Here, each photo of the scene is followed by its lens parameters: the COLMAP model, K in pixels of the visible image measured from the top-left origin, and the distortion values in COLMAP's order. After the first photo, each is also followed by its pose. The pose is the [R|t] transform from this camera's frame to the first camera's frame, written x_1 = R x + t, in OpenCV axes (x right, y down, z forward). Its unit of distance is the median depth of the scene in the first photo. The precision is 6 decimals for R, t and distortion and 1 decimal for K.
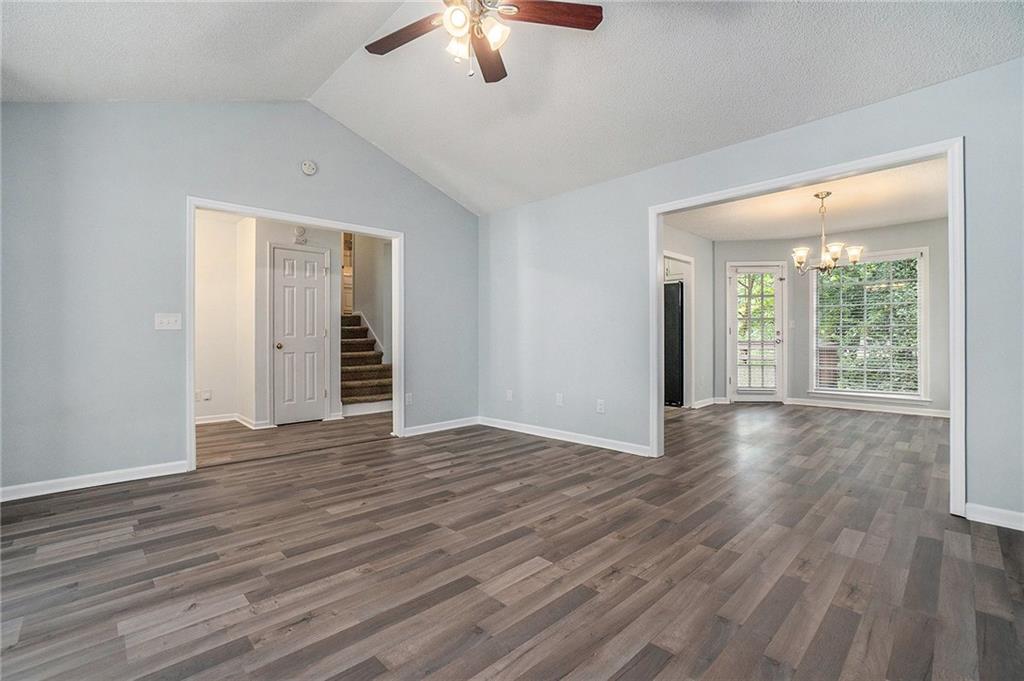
lens RADIAL K [[464.9, 0, 512.8], [0, 464.9, 338.7], [0, 0, 1]] dist [0.002151, 0.000123]
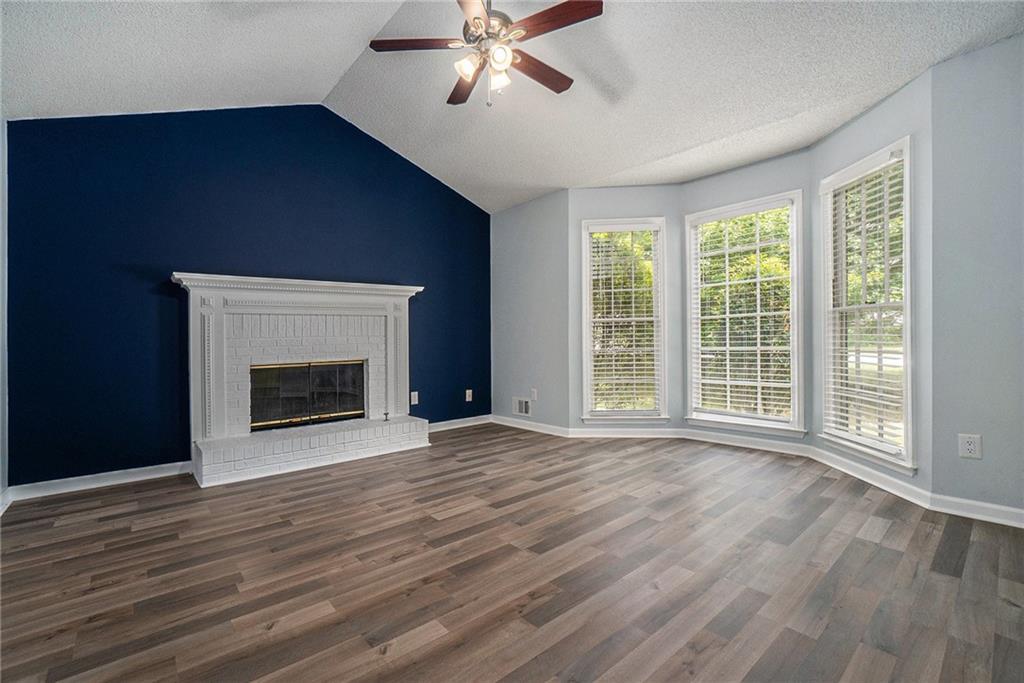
lens RADIAL K [[464.9, 0, 512.0], [0, 464.9, 340.2], [0, 0, 1]] dist [0.002151, 0.000123]
pose [[-0.997903, 0.023839, 0.060185, -0.189992], [0.024213, 0.999692, 0.005479, -0.000495], [-0.060036, 0.006925, -0.998172, 1.895507]]
